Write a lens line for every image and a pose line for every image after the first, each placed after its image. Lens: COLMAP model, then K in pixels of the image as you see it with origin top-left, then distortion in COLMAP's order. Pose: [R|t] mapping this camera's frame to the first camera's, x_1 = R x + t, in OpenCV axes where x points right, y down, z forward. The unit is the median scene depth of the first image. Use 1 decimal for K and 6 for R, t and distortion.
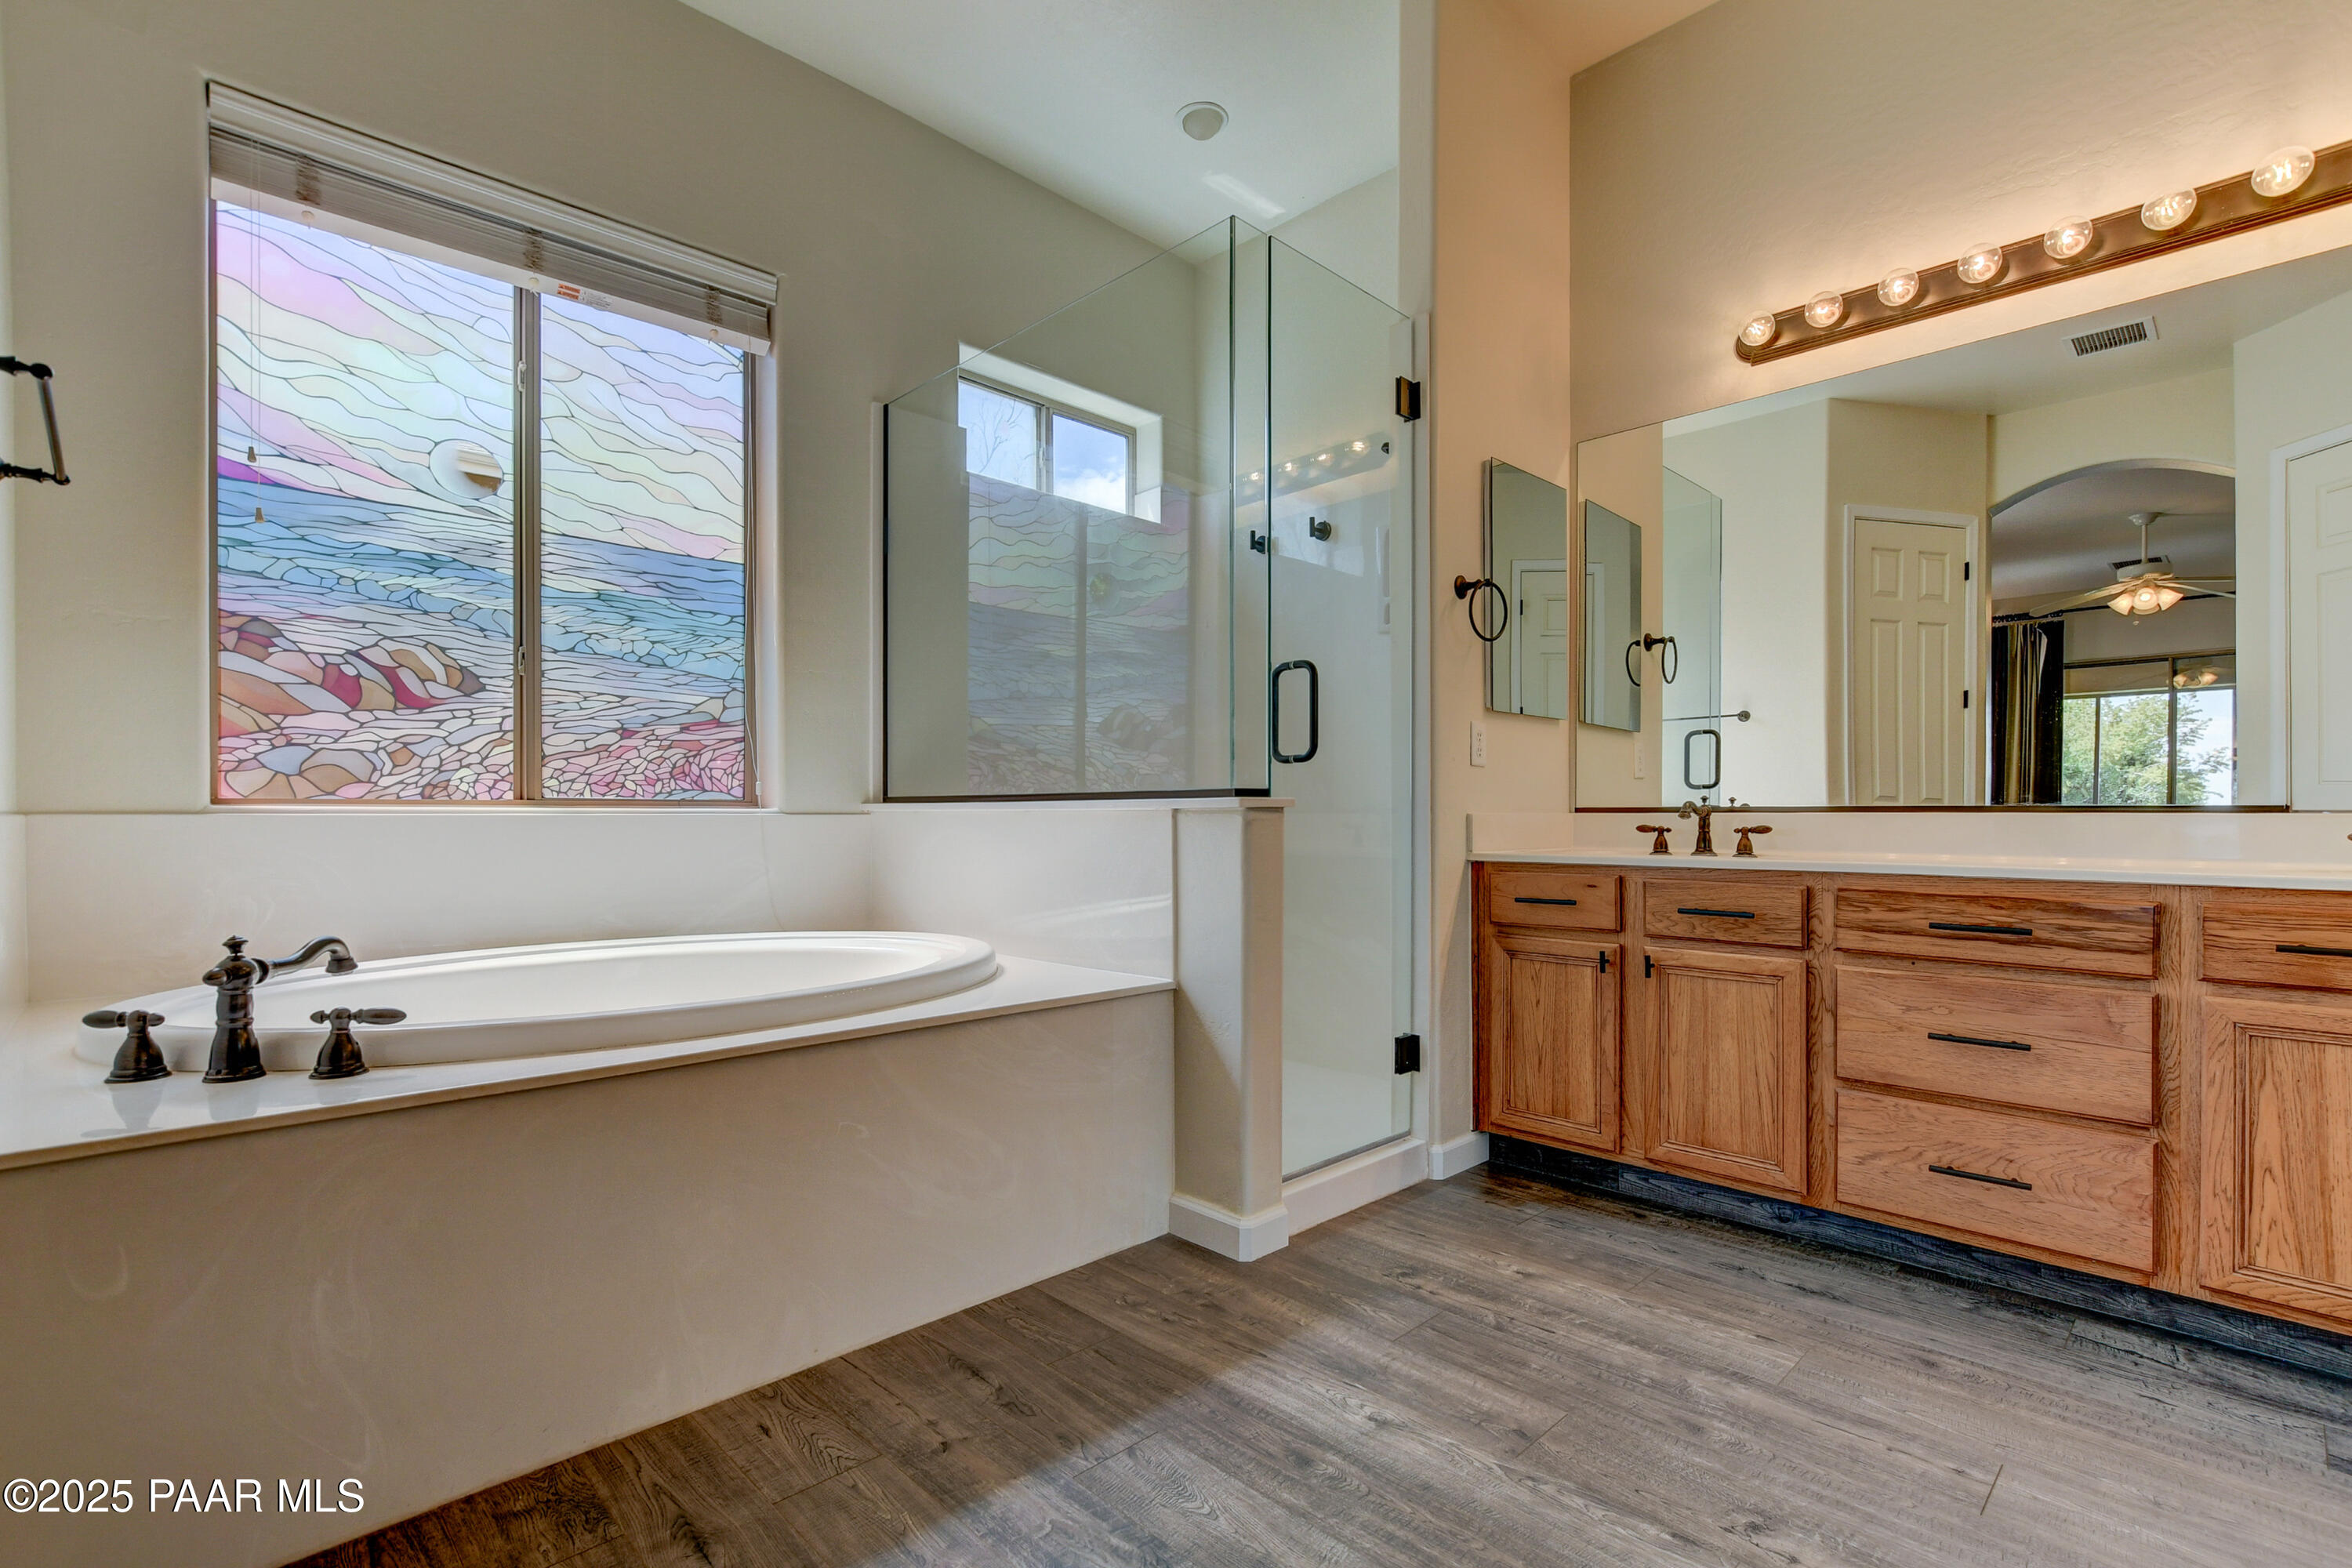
lens RADIAL K [[1071.5, 0, 1179.3], [0, 1071.5, 803.6], [0, 0, 1]] dist [-0.006858, 0.003385]
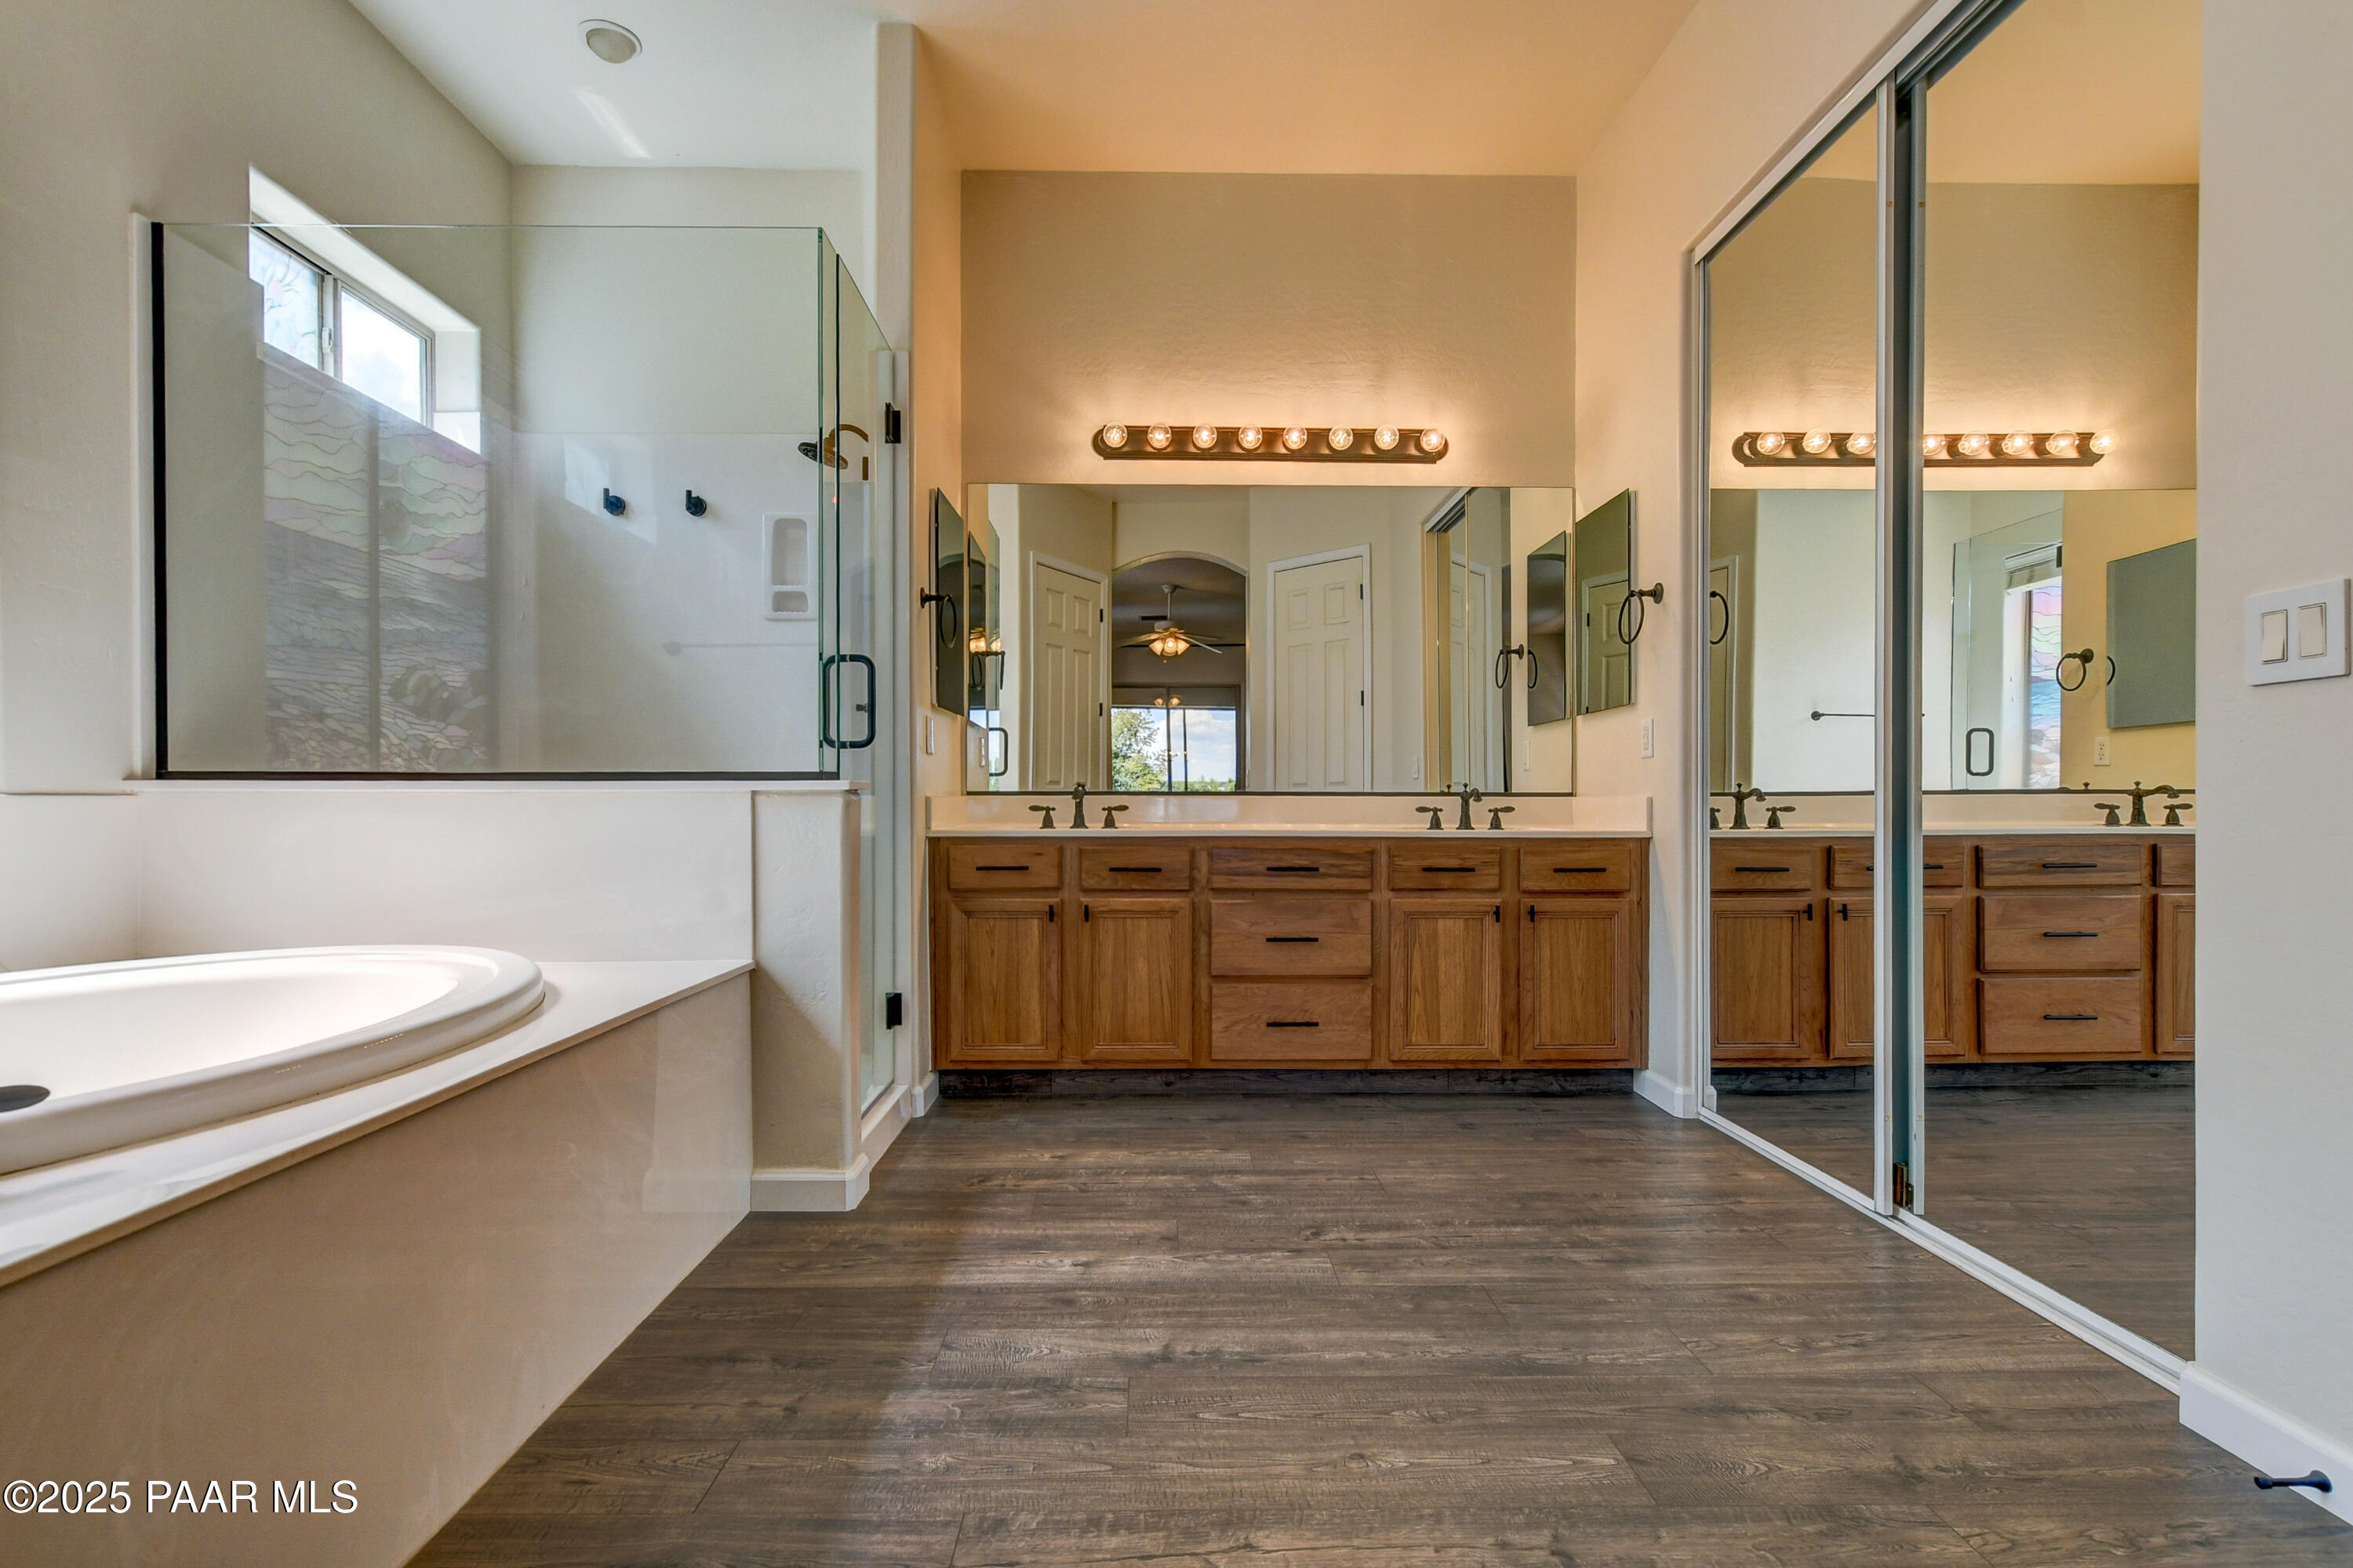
lens RADIAL K [[1072.0, 0, 1176.4], [0, 1072.0, 791.8], [0, 0, 1]] dist [-0.006858, 0.003385]
pose [[0.693267, 0.003988, 0.720670, -0.456338], [-0.007592, 0.999970, 0.001770, 0.000890], [-0.720641, -0.006699, 0.693276, 0.014153]]
